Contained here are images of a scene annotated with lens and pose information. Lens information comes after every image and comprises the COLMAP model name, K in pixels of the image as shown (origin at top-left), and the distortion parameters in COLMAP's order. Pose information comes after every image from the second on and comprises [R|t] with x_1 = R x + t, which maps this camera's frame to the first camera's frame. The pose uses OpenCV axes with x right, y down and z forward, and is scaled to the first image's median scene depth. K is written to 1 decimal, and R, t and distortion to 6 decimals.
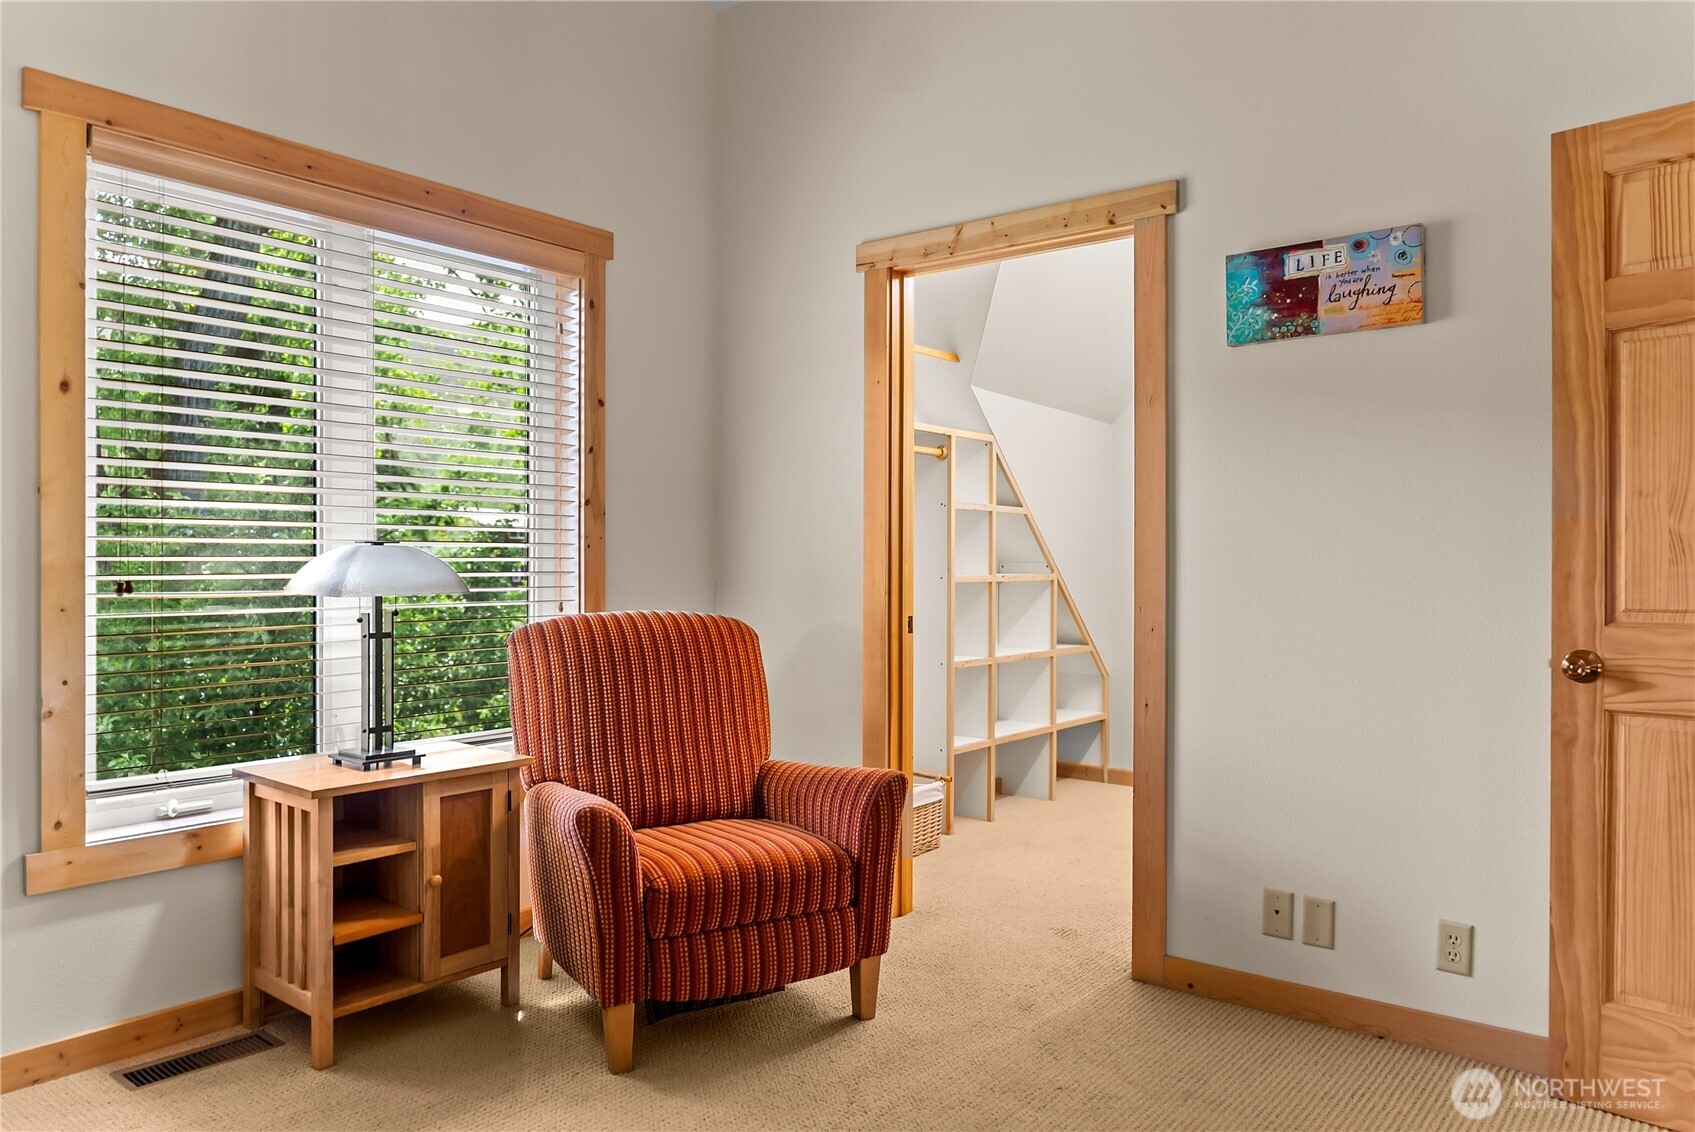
lens RADIAL K [[1185.5, 0, 842.5], [0, 1185.5, 555.4], [0, 0, 1]] dist [-0.013350, -0.000786]
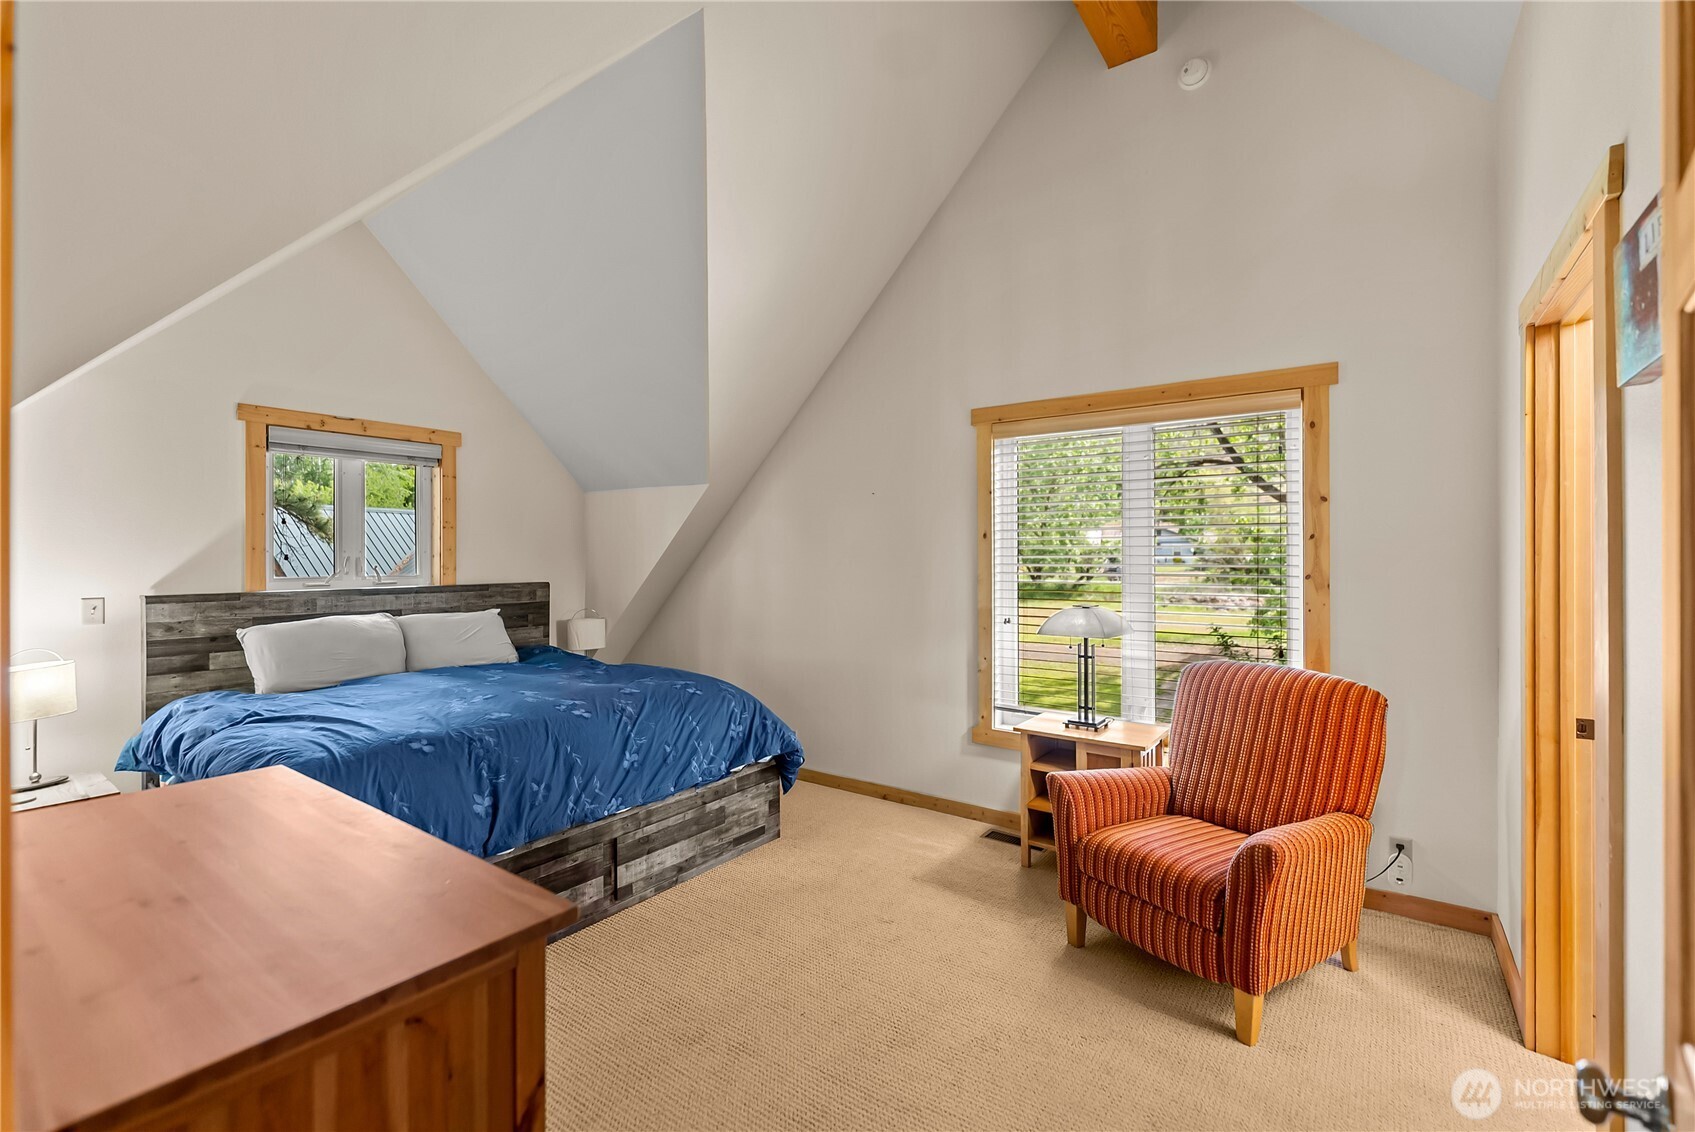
lens RADIAL K [[734.6, 0, 850.3], [0, 734.6, 551.3], [0, 0, 1]] dist [0.002840, 0.000183]
pose [[0.043505, -0.006372, -0.999033, 0.736135], [0.009193, 0.999940, -0.005977, -0.093268], [0.999011, -0.008924, 0.043561, 0.585680]]
